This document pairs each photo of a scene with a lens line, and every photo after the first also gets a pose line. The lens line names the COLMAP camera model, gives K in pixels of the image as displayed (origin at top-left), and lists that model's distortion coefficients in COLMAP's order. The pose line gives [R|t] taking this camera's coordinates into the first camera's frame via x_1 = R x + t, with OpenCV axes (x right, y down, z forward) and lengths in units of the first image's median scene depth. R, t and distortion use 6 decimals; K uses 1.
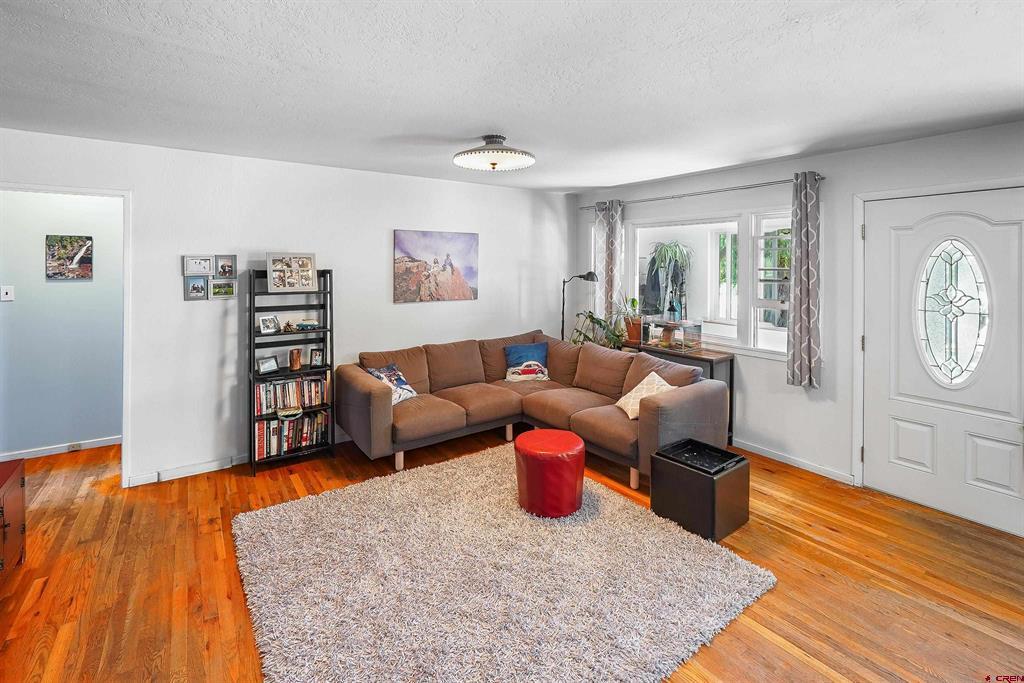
lens RADIAL K [[456.9, 0, 511.3], [0, 456.9, 263.1], [0, 0, 1]] dist [-0.019400, 0.003645]
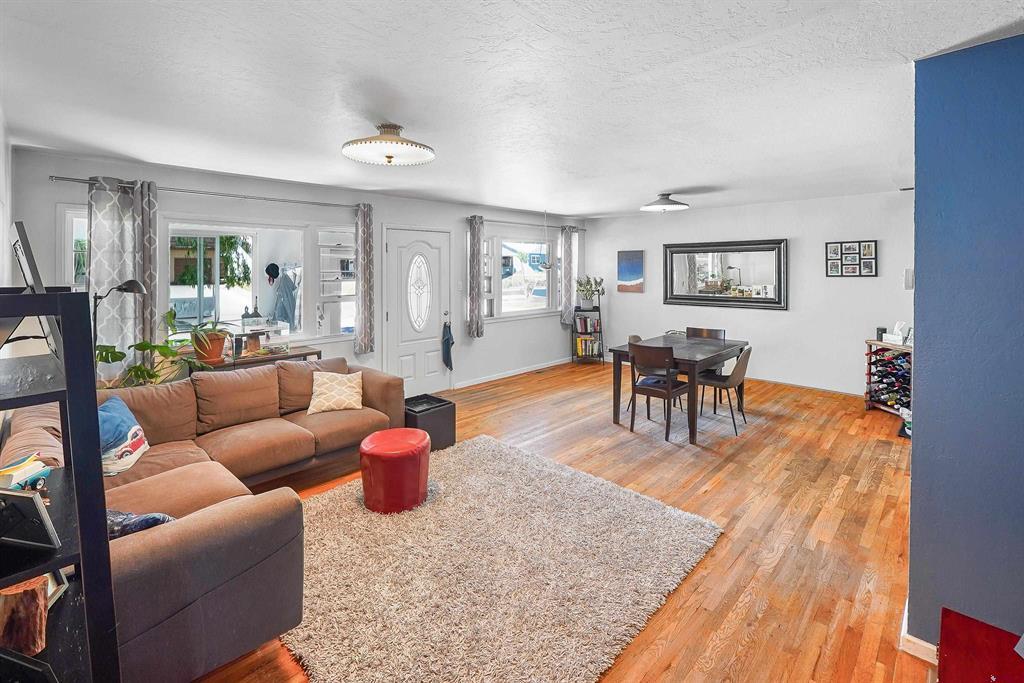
lens RADIAL K [[456.9, 0, 508.2], [0, 456.9, 268.9], [0, 0, 1]] dist [-0.019400, 0.003645]
pose [[-0.178698, -0.006570, 0.983882, -0.751508], [-0.000315, 0.999978, 0.006621, -0.002107], [-0.983904, 0.000873, -0.178696, 0.718177]]
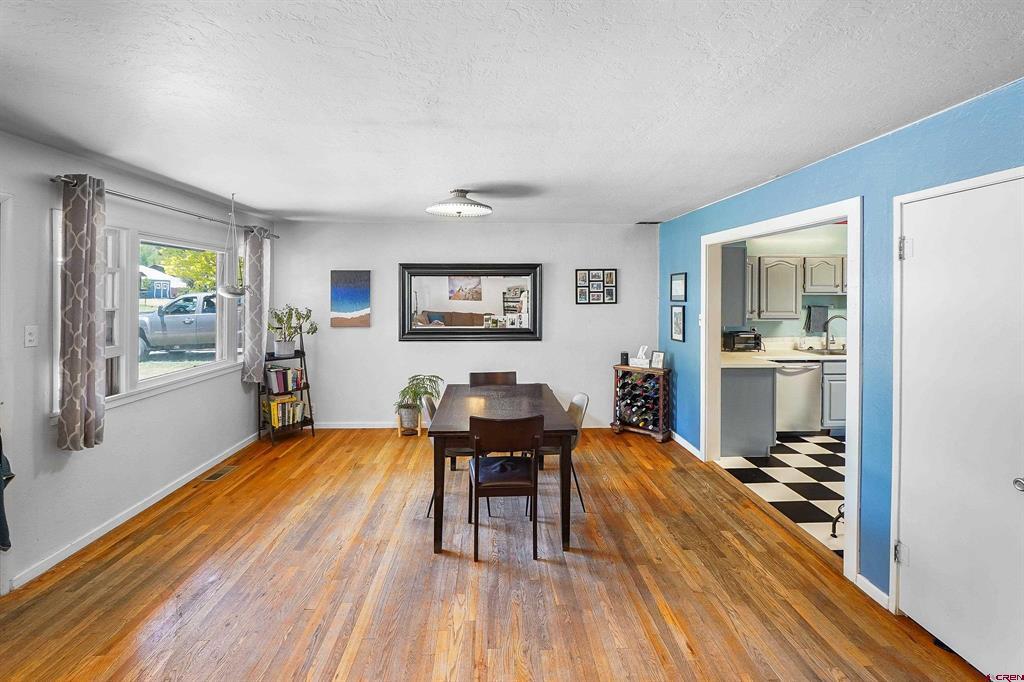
lens RADIAL K [[456.9, 0, 507.9], [0, 456.9, 291.5], [0, 0, 1]] dist [-0.019400, 0.003645]
pose [[-0.840430, -0.006572, 0.541880, -0.102769], [-0.009527, 0.999951, -0.002648, -0.001333], [-0.541836, -0.007388, -0.840452, 0.774783]]
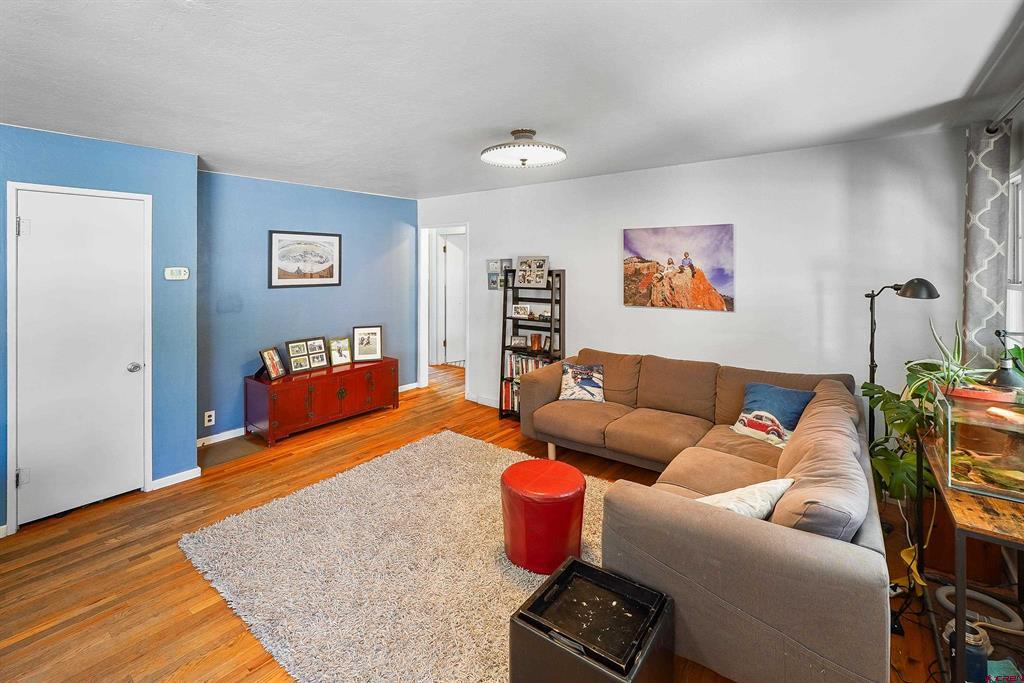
lens RADIAL K [[456.9, 0, 501.1], [0, 456.9, 258.6], [0, 0, 1]] dist [-0.019400, 0.003645]
pose [[0.280373, -0.015228, -0.959770, 0.674816], [0.005326, 0.999883, -0.014308, 0.001125], [0.959876, -0.001100, 0.280422, 0.536483]]
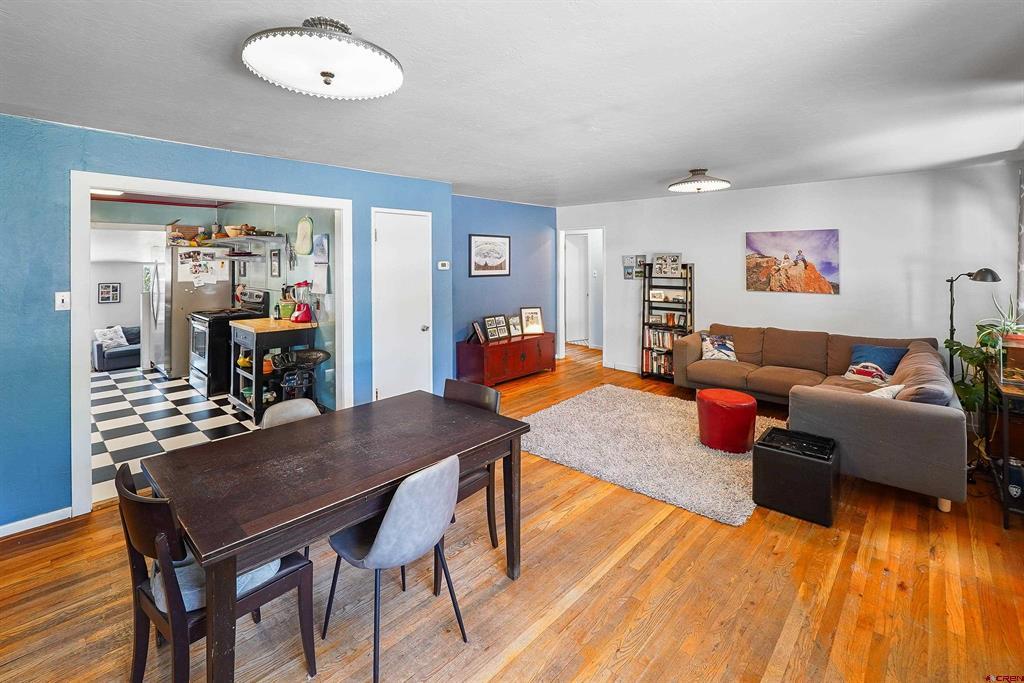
lens RADIAL K [[456.9, 0, 504.0], [0, 456.9, 252.1], [0, 0, 1]] dist [-0.019400, 0.003645]
pose [[0.197071, -0.020184, -0.980181, 0.957365], [0.005223, 0.999795, -0.019538, 0.002076], [0.980375, -0.001269, 0.197137, 0.099183]]
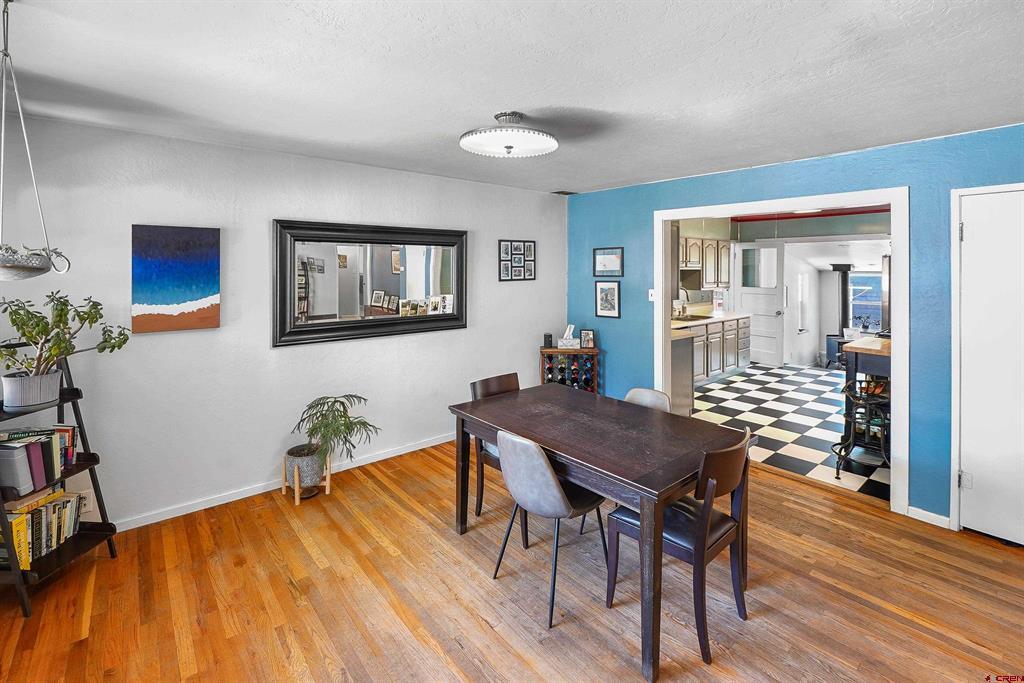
lens RADIAL K [[456.9, 0, 510.1], [0, 456.9, 270.0], [0, 0, 1]] dist [-0.019400, 0.003645]
pose [[-0.996837, -0.007823, -0.079082, 0.559914], [-0.007831, 0.999969, -0.000200, 0.002750], [0.079081, 0.000420, -0.996868, 0.662059]]
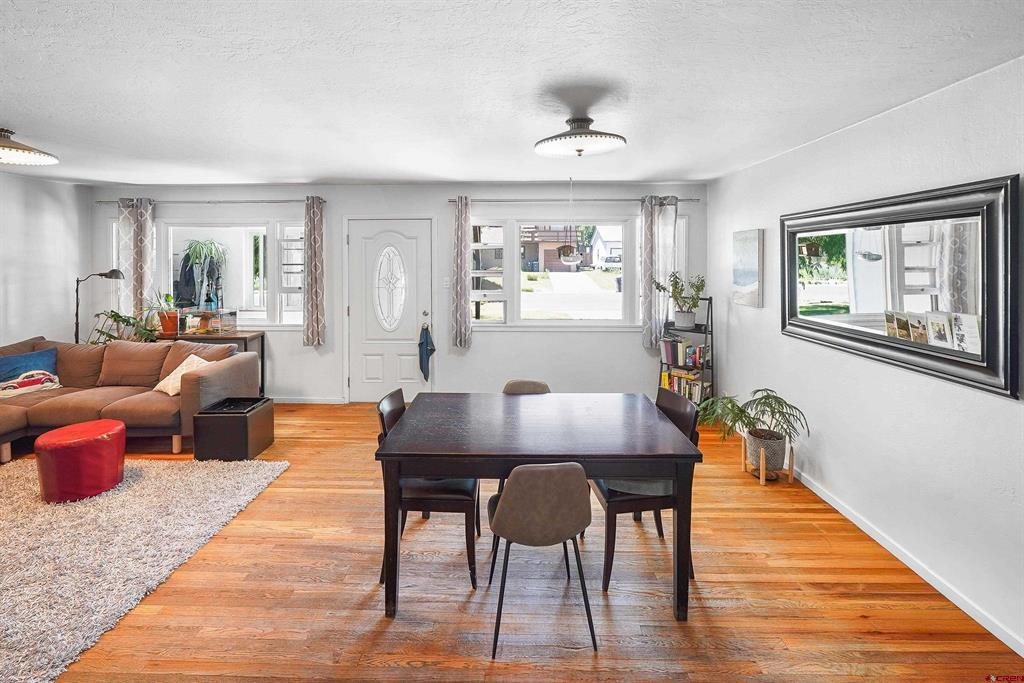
lens RADIAL K [[456.9, 0, 511.5], [0, 456.9, 262.5], [0, 0, 1]] dist [-0.019400, 0.003645]
pose [[0.593768, -0.011584, 0.804553, -0.124290], [0.002522, 0.999918, 0.012535, -0.006828], [-0.804632, -0.005414, 0.593749, -0.322101]]
